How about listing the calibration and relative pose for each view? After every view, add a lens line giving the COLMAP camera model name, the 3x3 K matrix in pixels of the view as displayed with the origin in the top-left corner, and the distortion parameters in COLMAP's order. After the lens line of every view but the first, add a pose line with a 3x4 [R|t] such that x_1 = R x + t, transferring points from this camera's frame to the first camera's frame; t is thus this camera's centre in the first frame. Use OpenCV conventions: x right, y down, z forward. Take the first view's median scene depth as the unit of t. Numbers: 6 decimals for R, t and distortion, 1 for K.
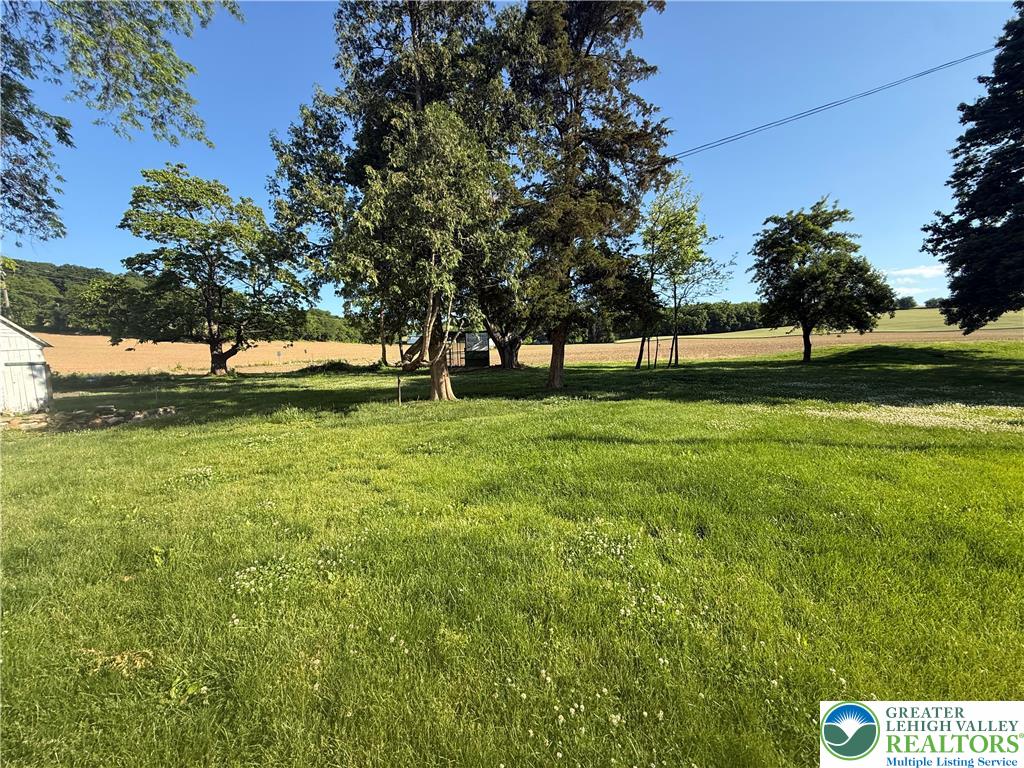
lens RADIAL K [[407.5, 0, 510.9], [0, 407.5, 387.2], [0, 0, 1]] dist [-0.002081, -0.000217]
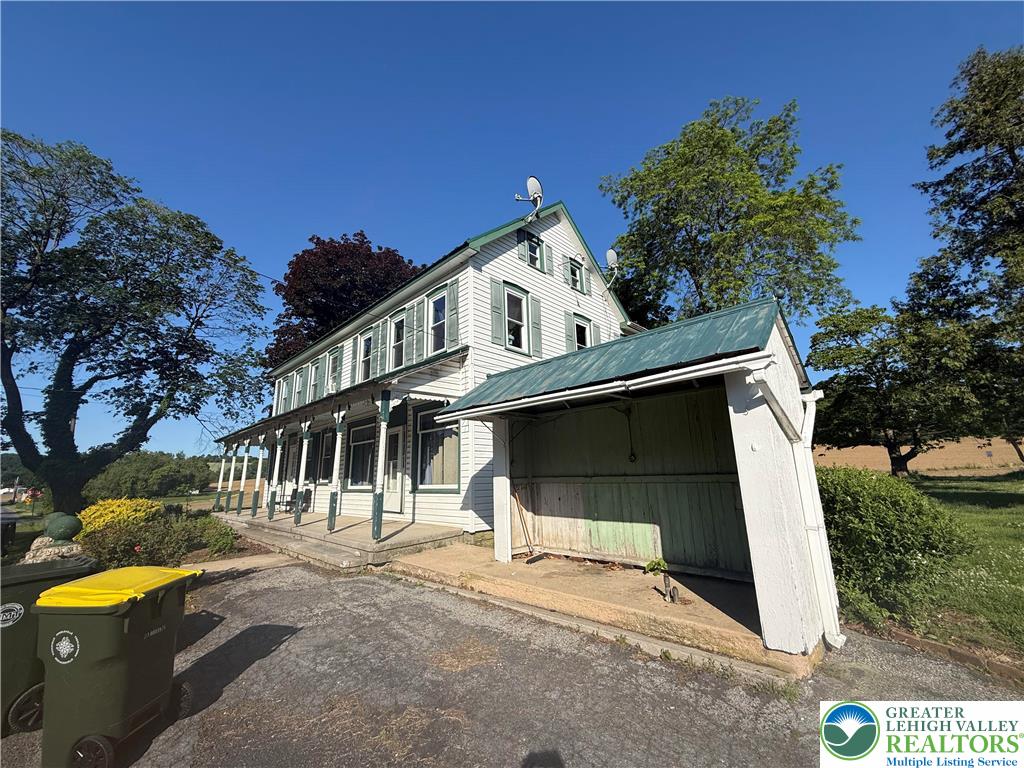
lens RADIAL K [[407.5, 0, 511.2], [0, 407.5, 384.4], [0, 0, 1]] dist [-0.002081, -0.000217]
pose [[0.169456, -0.197938, -0.965456, 0.176449], [-0.054662, 0.976228, -0.209740, 0.011906], [0.984021, 0.088315, 0.154608, -0.176228]]
